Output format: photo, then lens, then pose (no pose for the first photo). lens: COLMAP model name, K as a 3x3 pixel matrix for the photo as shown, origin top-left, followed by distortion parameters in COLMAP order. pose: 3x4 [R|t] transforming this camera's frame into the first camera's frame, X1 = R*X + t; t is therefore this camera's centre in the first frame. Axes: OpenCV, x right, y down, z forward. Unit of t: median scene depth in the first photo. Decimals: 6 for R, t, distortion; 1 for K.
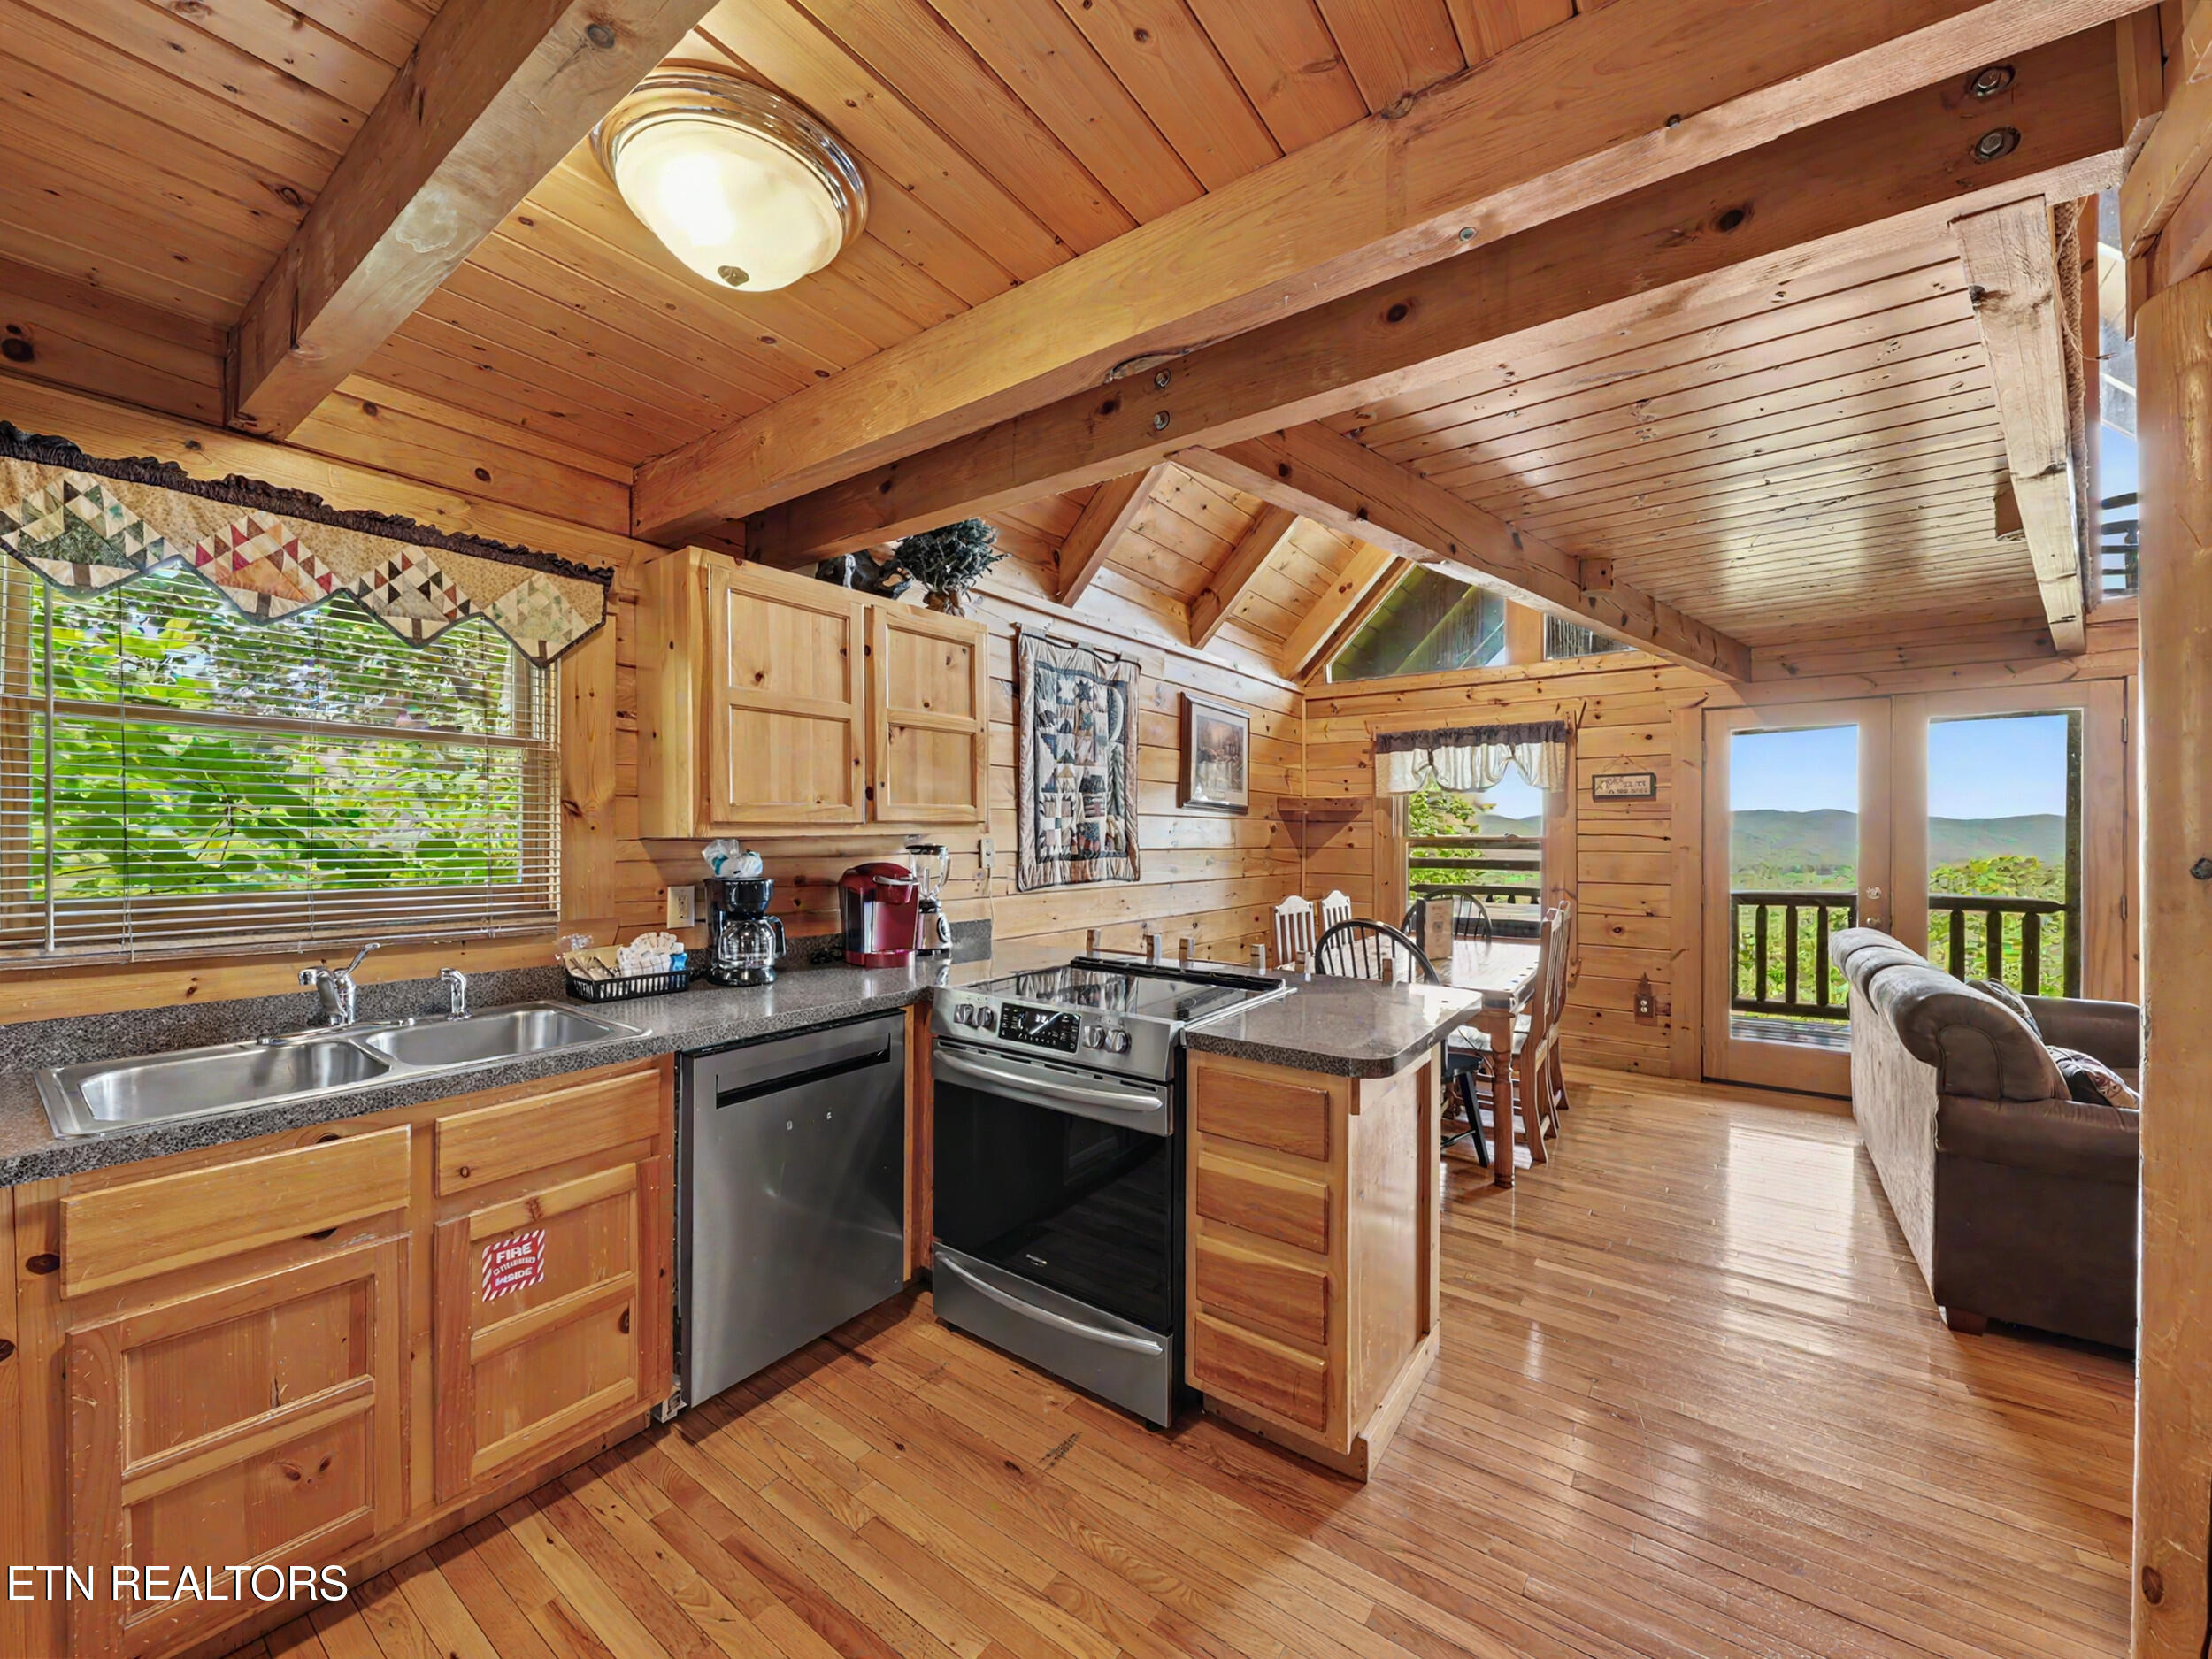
lens RADIAL K [[869.8, 0, 1106.2], [0, 869.8, 831.3], [0, 0, 1]] dist [0.010983, -0.007406]
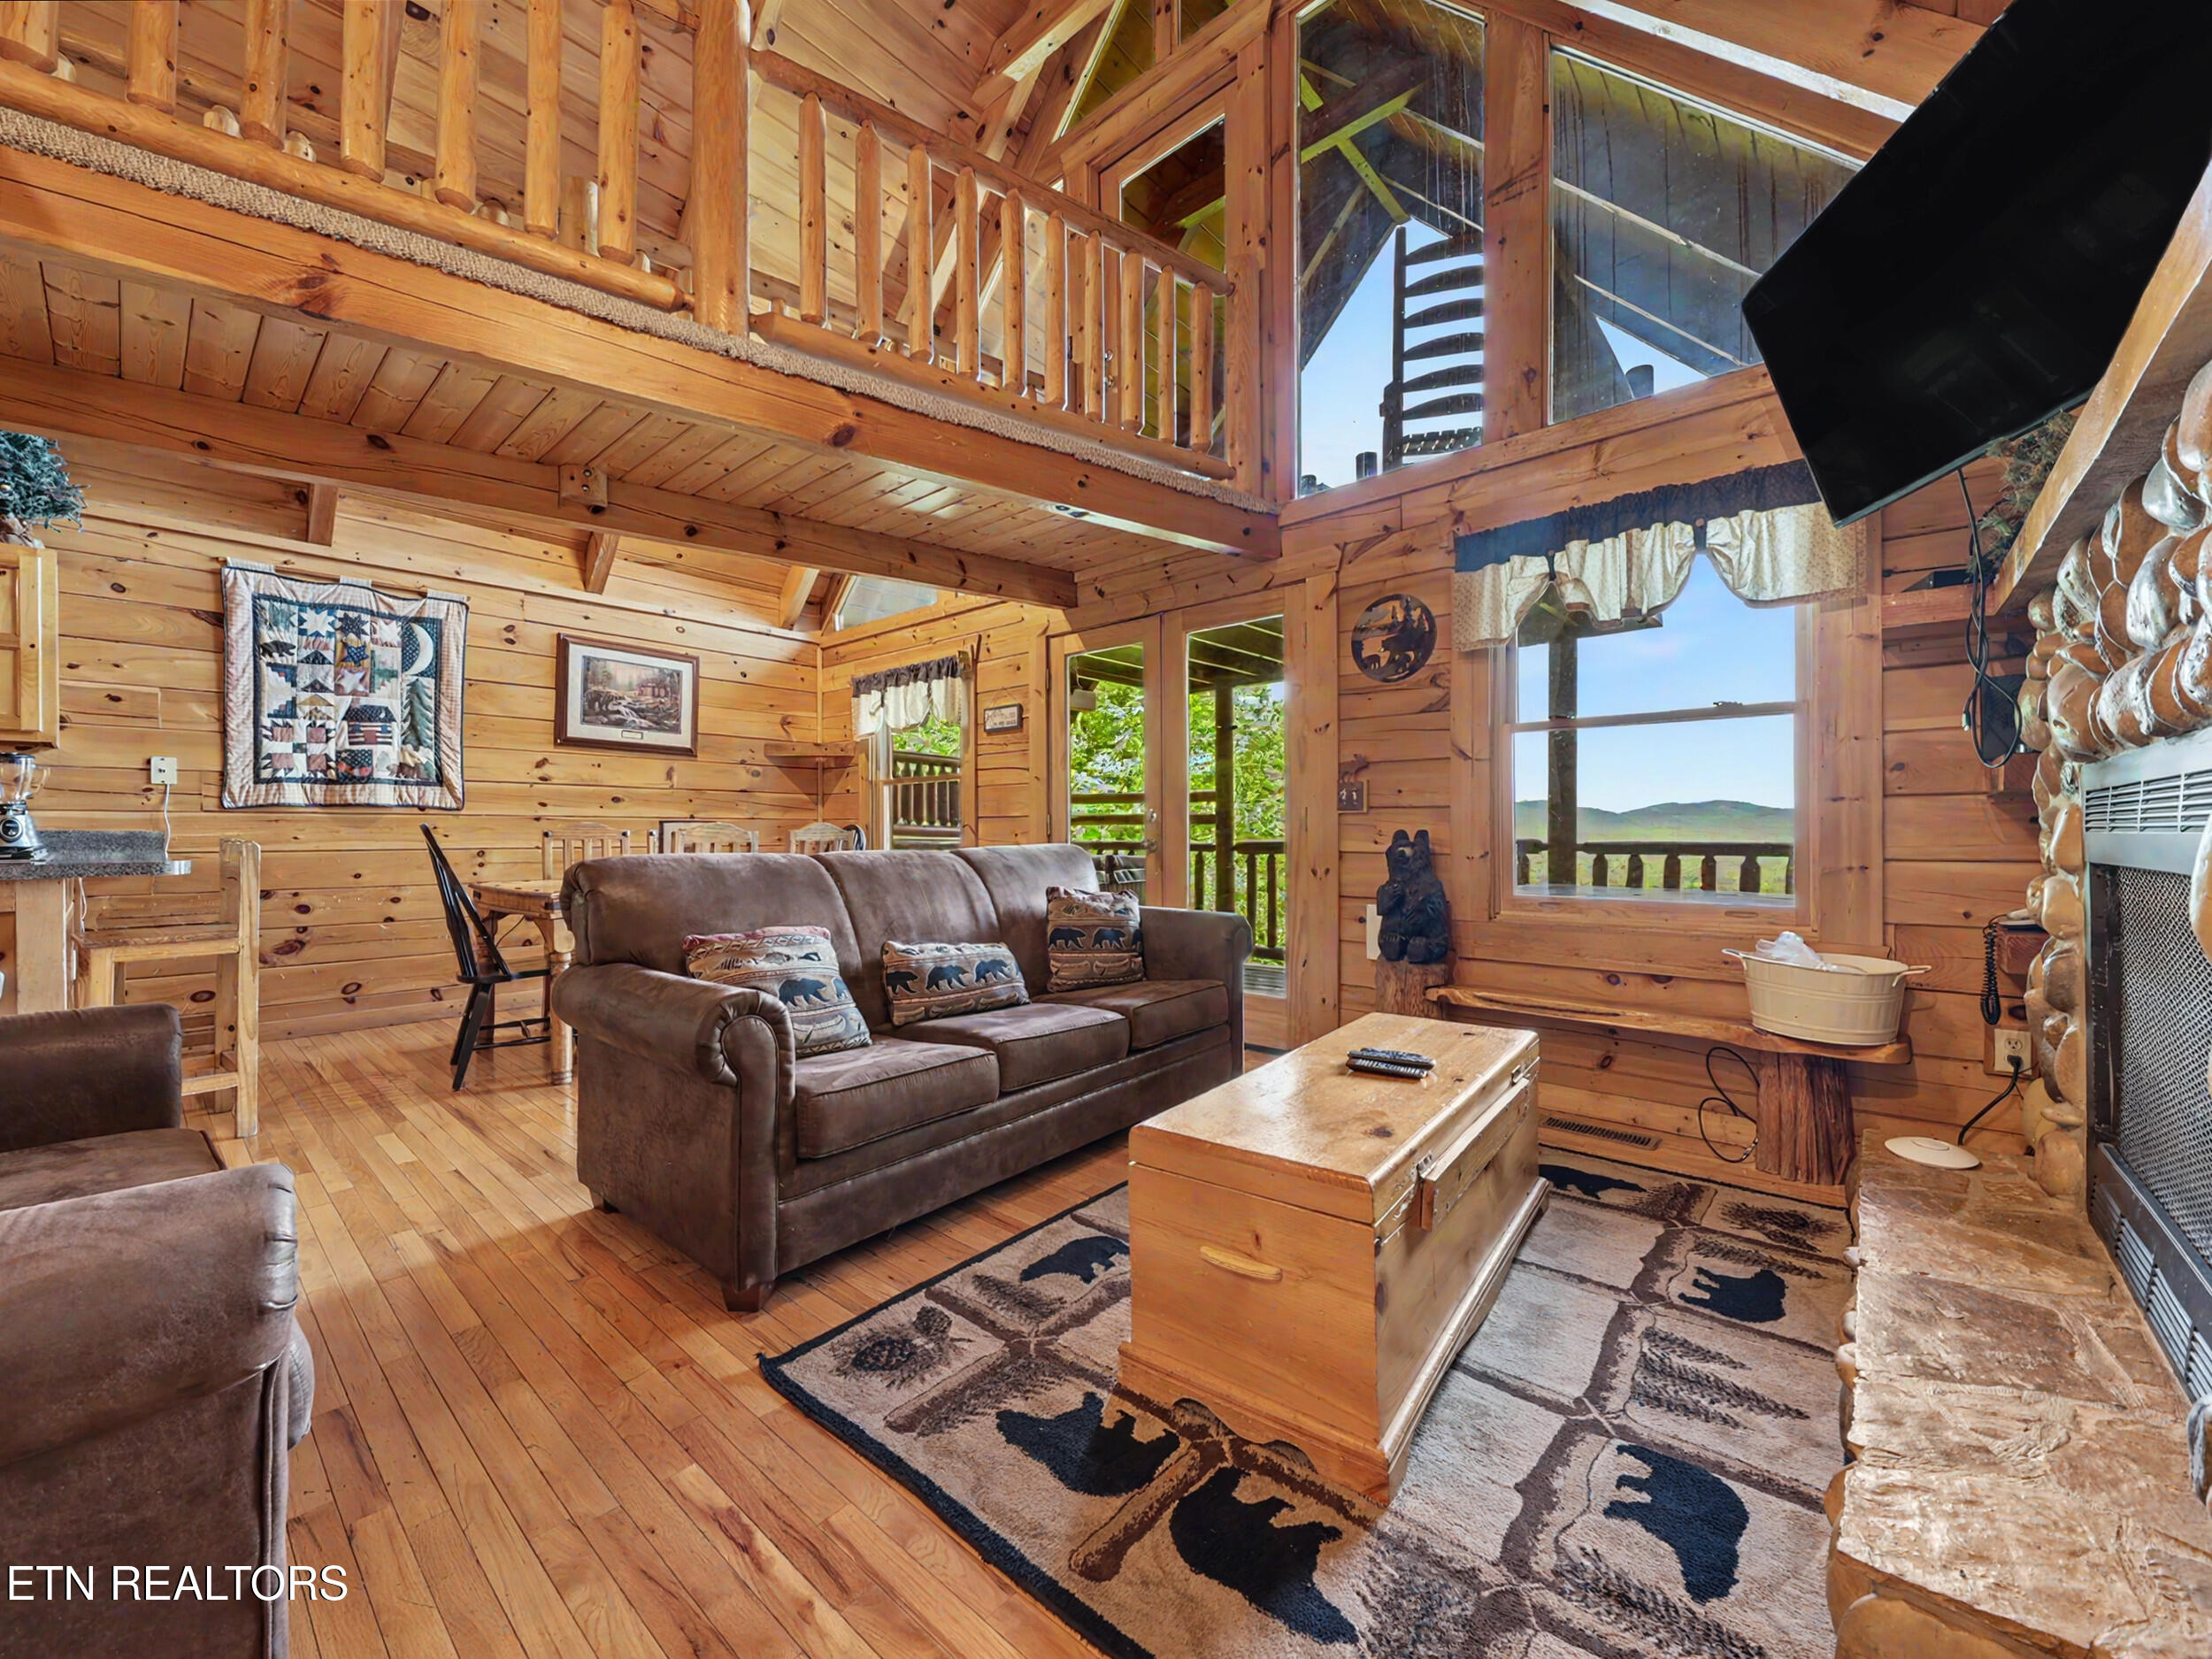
lens RADIAL K [[869.8, 0, 1111.0], [0, 869.8, 829.8], [0, 0, 1]] dist [0.010983, -0.007406]
pose [[0.995591, -0.006117, -0.093603, 1.342342], [0.006075, 0.999981, -0.000741, 0.126741], [0.093606, 0.000169, 0.995609, 0.045389]]
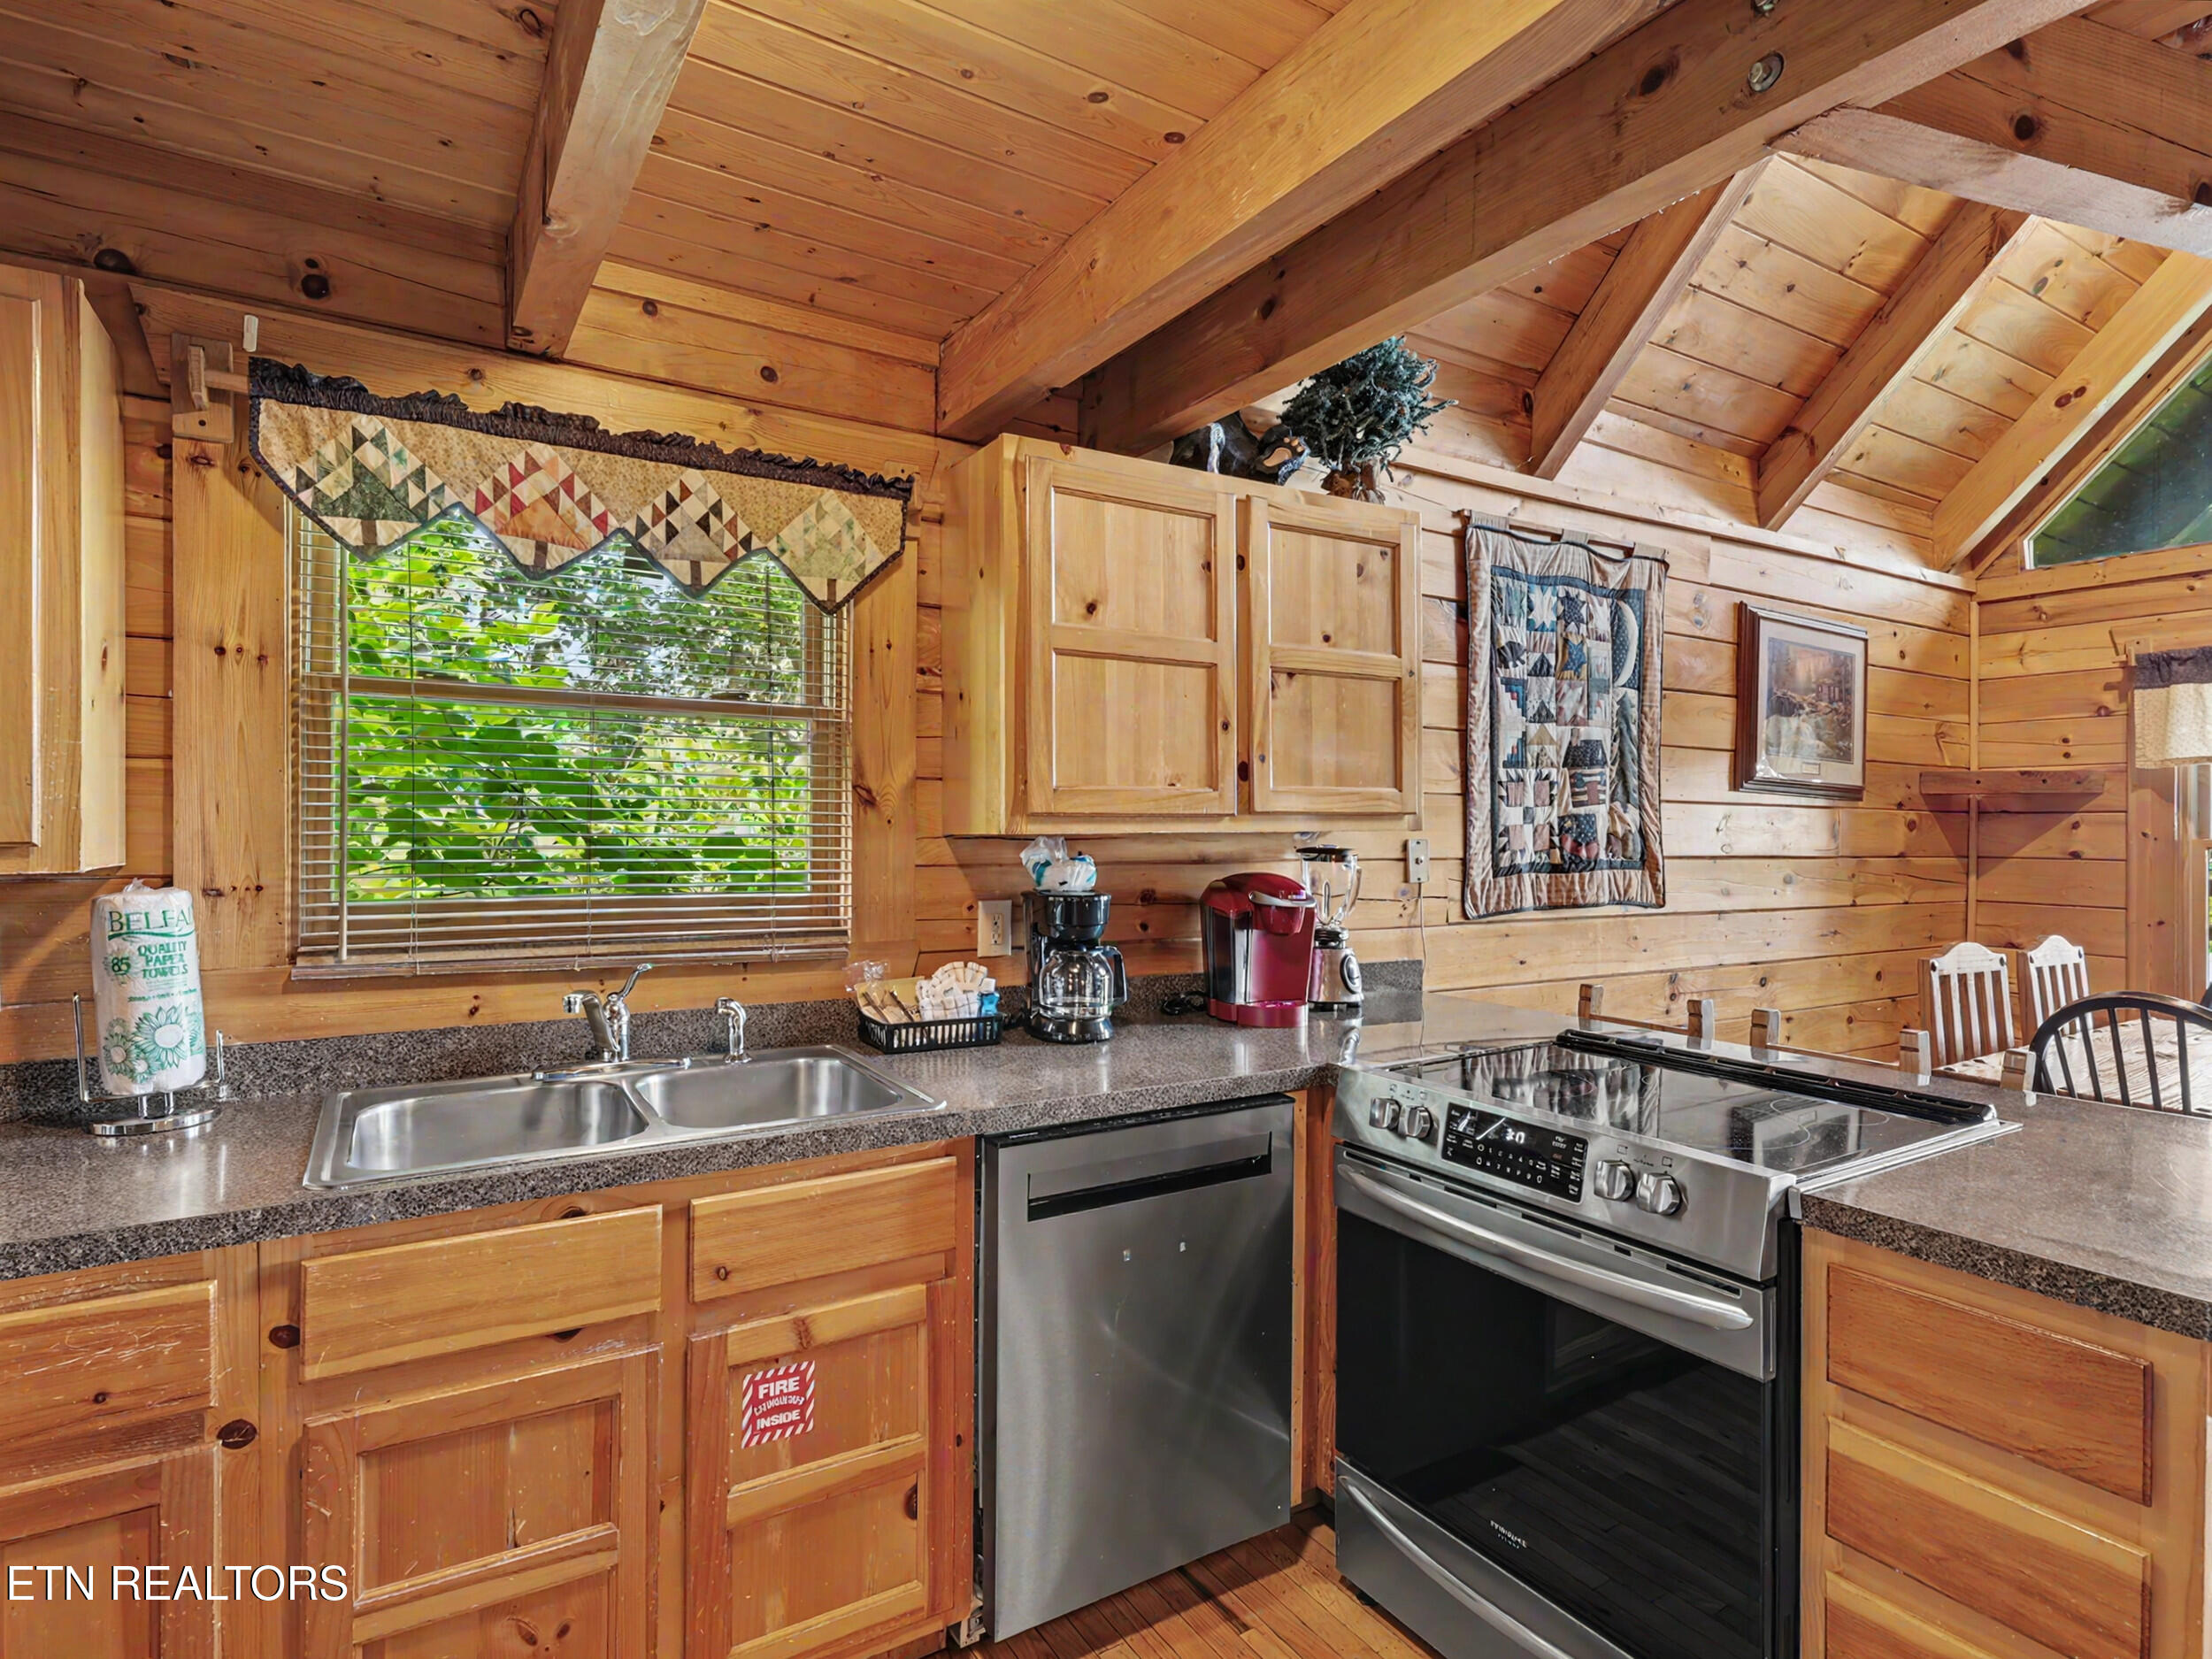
lens RADIAL K [[1169.4, 0, 1096.5], [0, 1169.4, 828.3], [0, 0, 1]] dist [0.012164, 0.002240]
pose [[0.923214, 0.003356, -0.384271, -0.022397], [-0.002987, 0.999994, 0.001558, -0.000094], [0.384274, -0.000290, 0.923219, 0.096925]]
